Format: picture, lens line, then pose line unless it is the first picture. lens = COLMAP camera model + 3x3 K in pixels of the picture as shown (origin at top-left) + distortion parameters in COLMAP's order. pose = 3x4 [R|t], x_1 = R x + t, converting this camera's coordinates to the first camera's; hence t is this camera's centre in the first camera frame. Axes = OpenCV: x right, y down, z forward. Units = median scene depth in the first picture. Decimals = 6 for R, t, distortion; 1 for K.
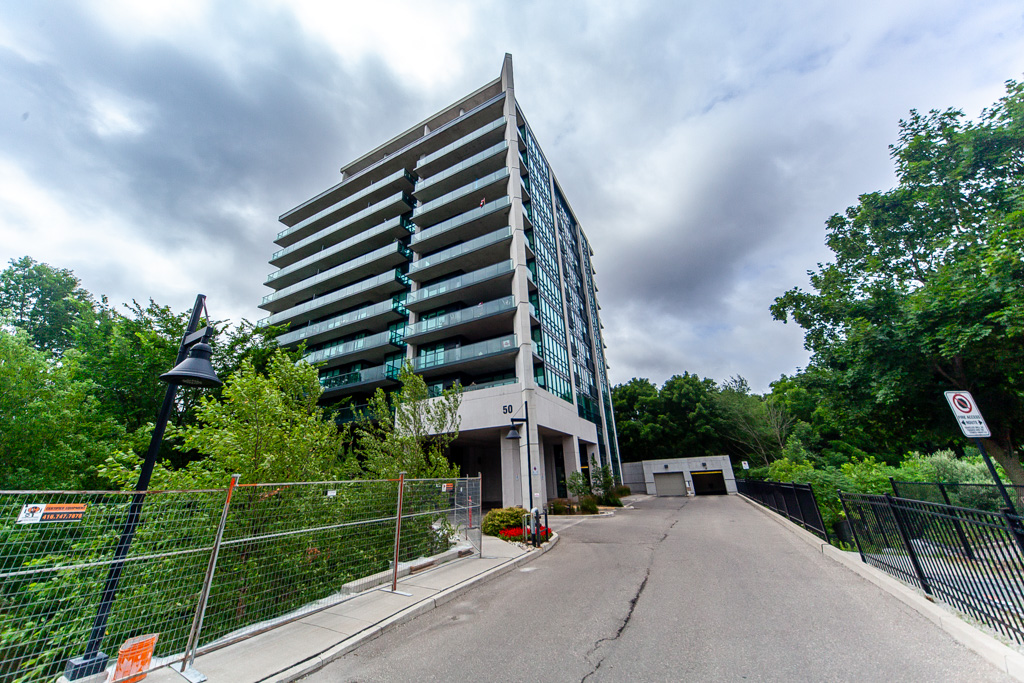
lens RADIAL K [[361.4, 0, 510.2], [0, 361.4, 341.6], [0, 0, 1]] dist [0.007013, 0.000137]
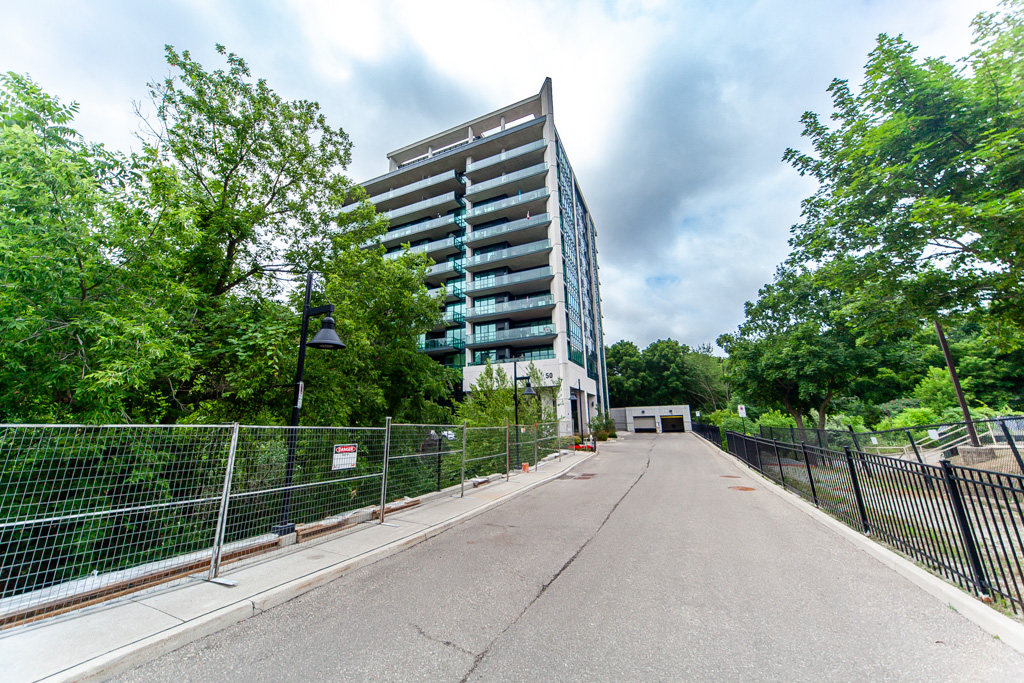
lens RADIAL K [[361.4, 0, 510.6], [0, 361.4, 339.0], [0, 0, 1]] dist [0.007013, 0.000137]
pose [[0.997782, 0.031651, 0.058559, -0.158236], [-0.040295, 0.987423, 0.152880, -0.114686], [-0.052984, -0.154901, 0.986508, -0.275576]]
